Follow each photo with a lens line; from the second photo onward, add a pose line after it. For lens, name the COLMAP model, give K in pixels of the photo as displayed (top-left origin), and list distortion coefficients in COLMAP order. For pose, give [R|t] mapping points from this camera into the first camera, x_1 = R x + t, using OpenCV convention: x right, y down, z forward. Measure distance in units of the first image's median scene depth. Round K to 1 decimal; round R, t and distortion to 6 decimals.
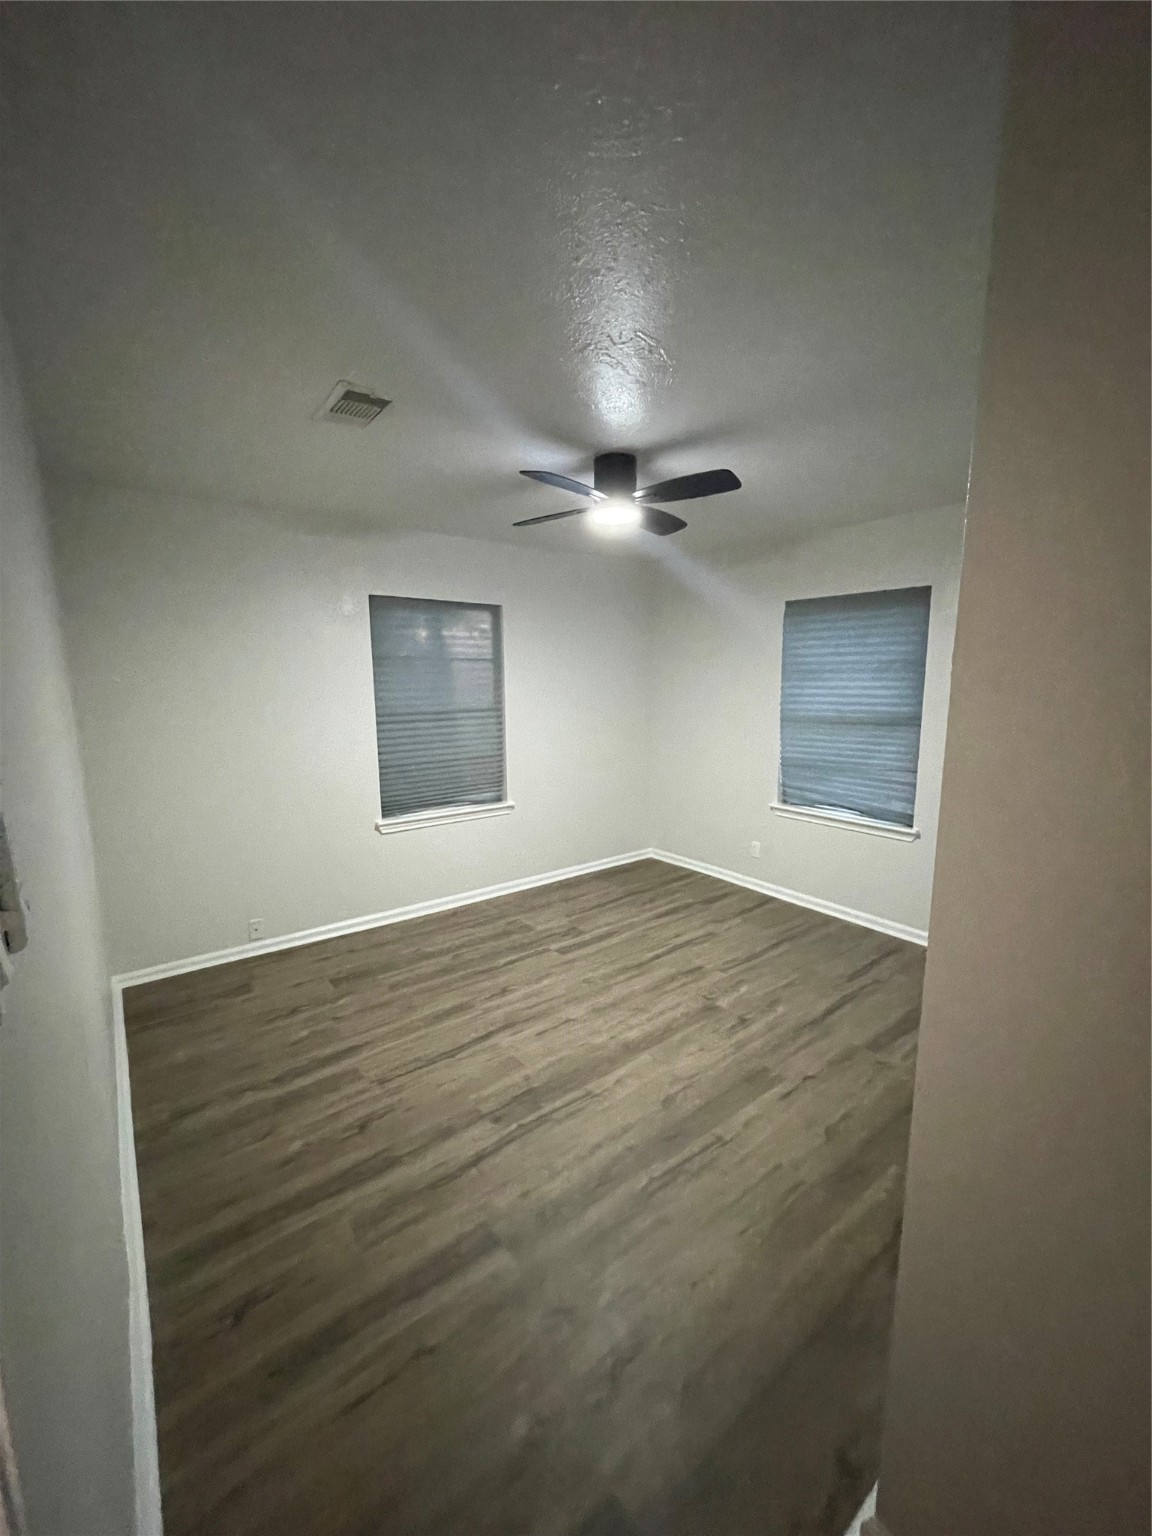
lens RADIAL K [[618.7, 0, 573.0], [0, 618.7, 771.4], [0, 0, 1]] dist [-0.001260, -0.001130]
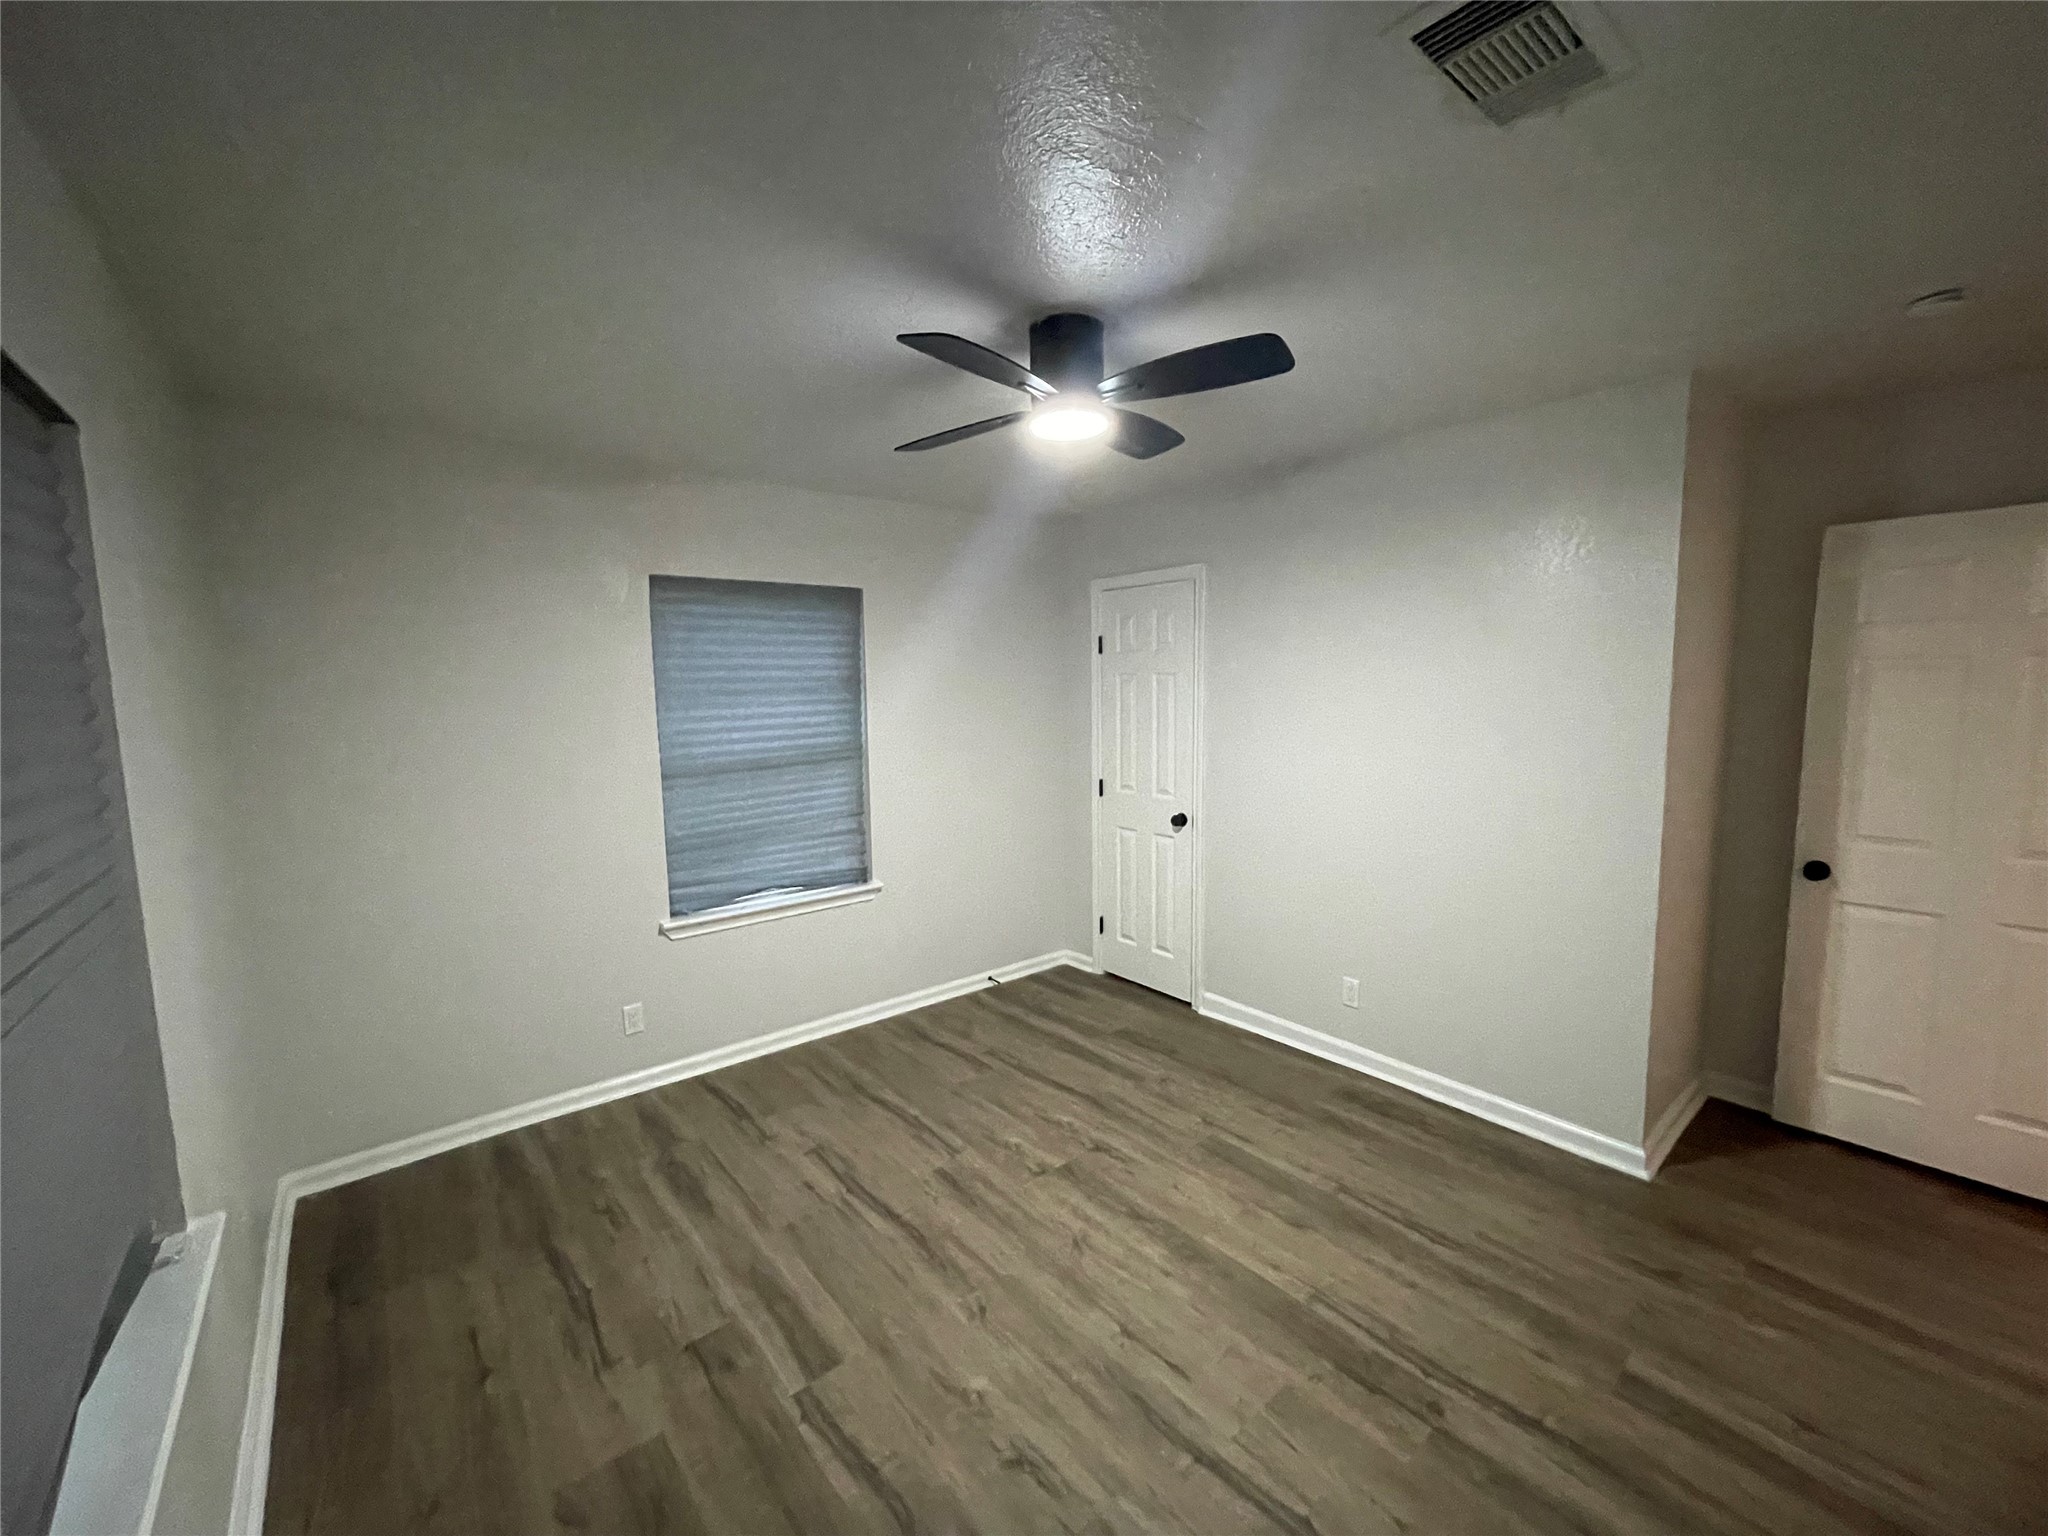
lens RADIAL K [[824.9, 0, 1028.0], [0, 824.9, 772.2], [0, 0, 1]] dist [-0.001260, -0.001130]
pose [[-0.043057, -0.096112, 0.994439, -0.559289], [0.168116, 0.980472, 0.102041, -0.135505], [-0.984826, 0.171575, -0.026059, 0.854271]]
